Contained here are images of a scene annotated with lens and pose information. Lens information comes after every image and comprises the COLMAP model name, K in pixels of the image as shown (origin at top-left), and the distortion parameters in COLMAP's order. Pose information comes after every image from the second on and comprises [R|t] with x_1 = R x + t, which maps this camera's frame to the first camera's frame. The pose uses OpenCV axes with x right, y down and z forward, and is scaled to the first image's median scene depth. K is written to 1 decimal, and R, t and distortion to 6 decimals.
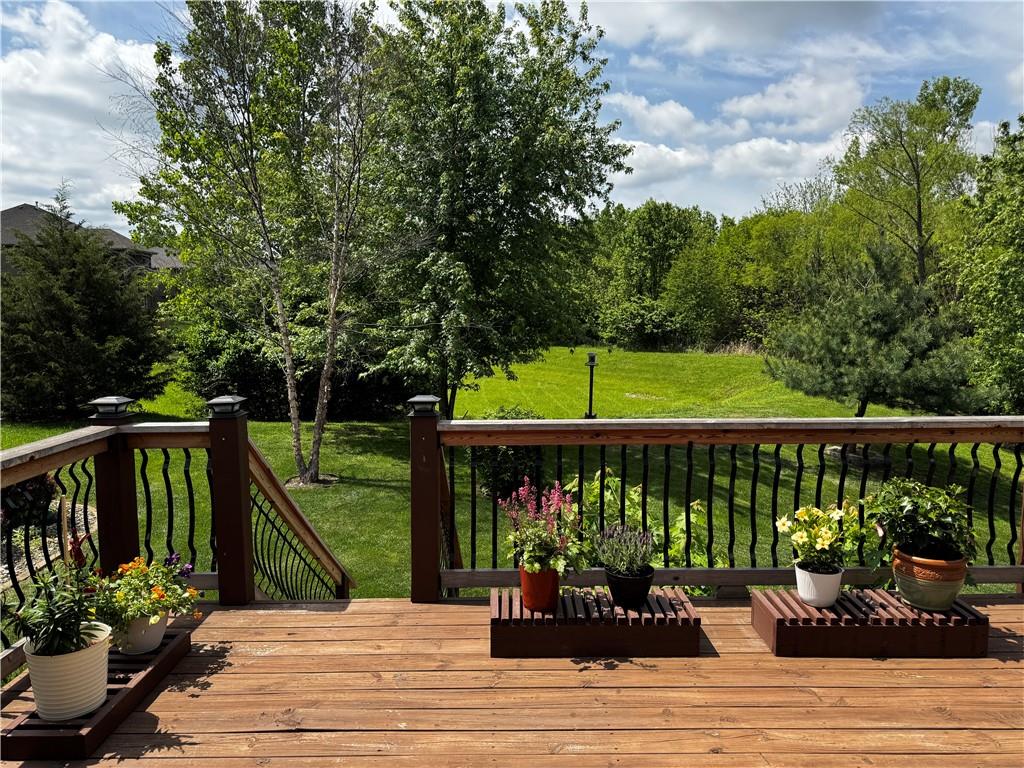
lens RADIAL K [[719.6, 0, 511.1], [0, 719.6, 385.0], [0, 0, 1]] dist [0.060757, -0.076412]
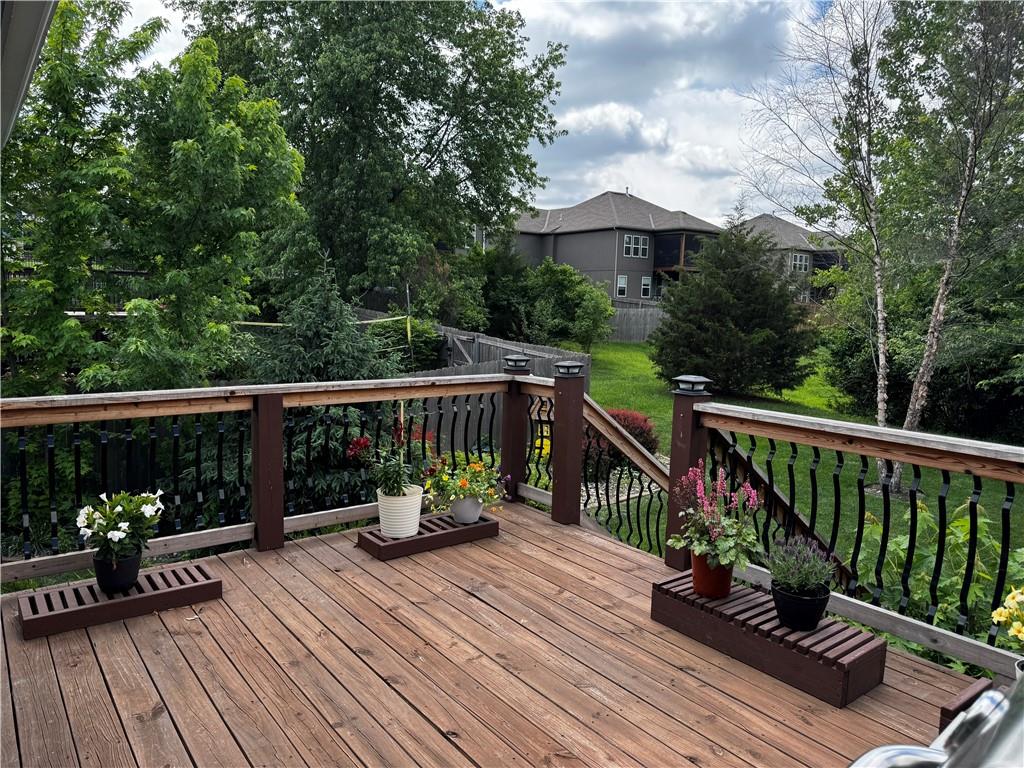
lens RADIAL K [[719.6, 0, 510.8], [0, 719.6, 382.5], [0, 0, 1]] dist [0.060757, -0.076412]
pose [[0.593080, 0.104135, -0.798381, 0.115334], [-0.107464, 0.992967, 0.049686, 0.001105], [0.797940, 0.056330, 0.600100, 0.032960]]
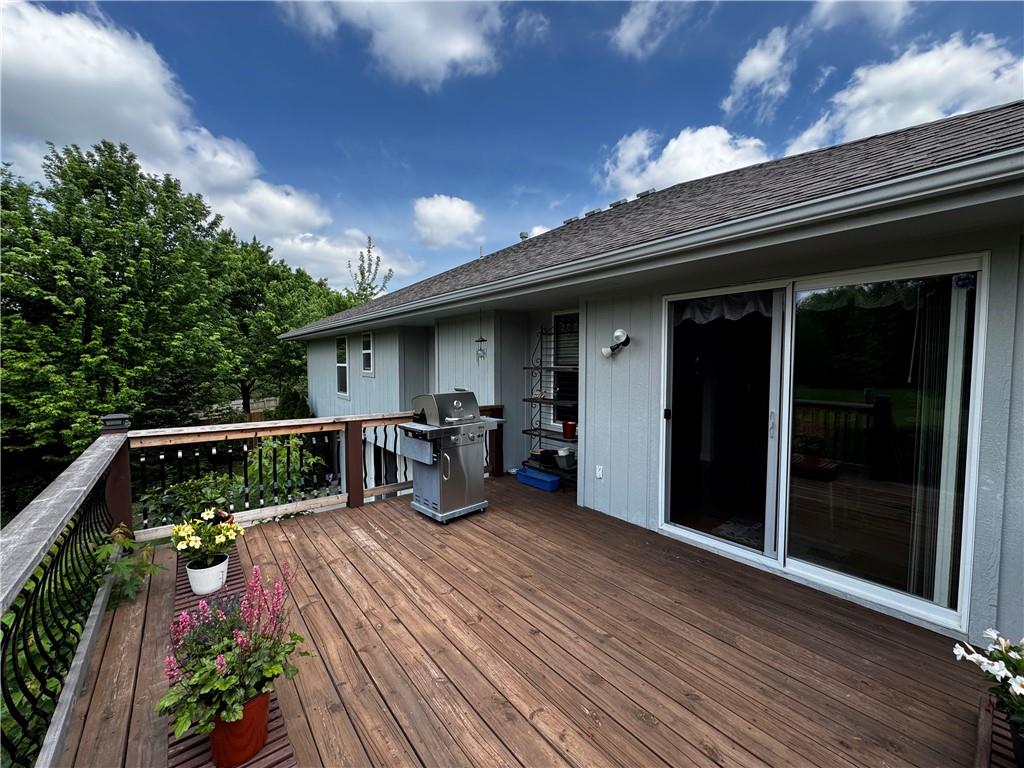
lens RADIAL K [[409.3, 0, 511.2], [0, 409.3, 383.5], [0, 0, 1]] dist [-0.007467, 0.001219]
pose [[-0.625439, -0.045517, 0.778944, -0.082570], [0.072430, 0.990600, 0.116042, -0.016826], [-0.776904, 0.128996, -0.616263, 0.182976]]
